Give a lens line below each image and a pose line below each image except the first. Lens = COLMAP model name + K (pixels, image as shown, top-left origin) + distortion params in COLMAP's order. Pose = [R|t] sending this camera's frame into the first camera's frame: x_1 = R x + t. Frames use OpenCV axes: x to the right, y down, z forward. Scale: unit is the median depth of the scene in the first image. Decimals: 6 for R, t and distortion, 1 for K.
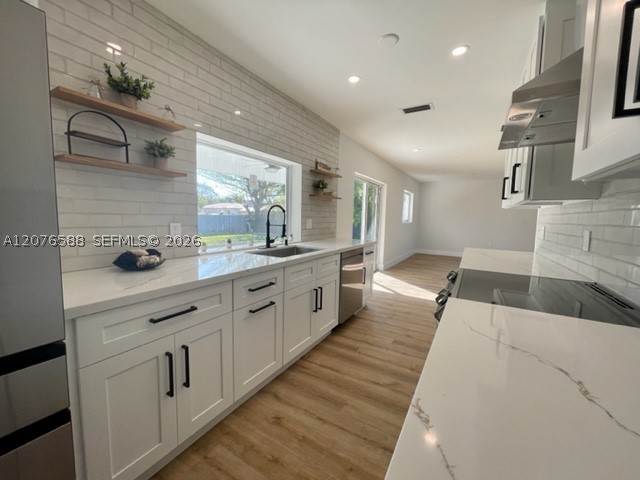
lens RADIAL K [[259.9, 0, 321.1], [0, 259.9, 238.6], [0, 0, 1]] dist [-0.000792, -0.000159]
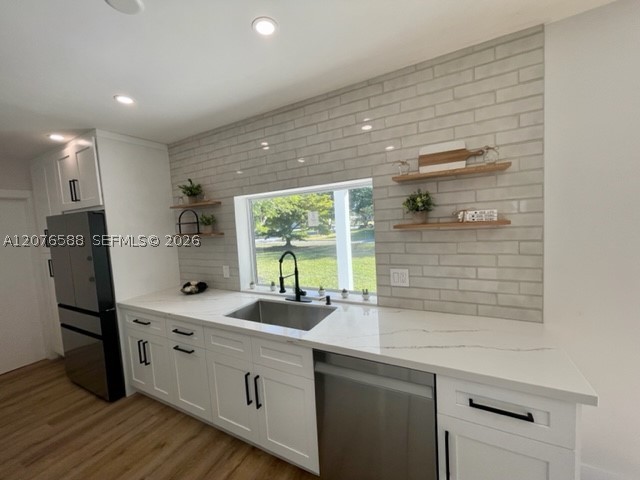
lens RADIAL K [[259.9, 0, 320.5], [0, 259.9, 241.7], [0, 0, 1]] dist [-0.000792, -0.000159]
pose [[0.041939, 0.044761, -0.998117, 0.701225], [-0.031681, 0.998553, 0.043450, -0.213894], [0.998618, 0.029799, 0.043296, 1.149270]]
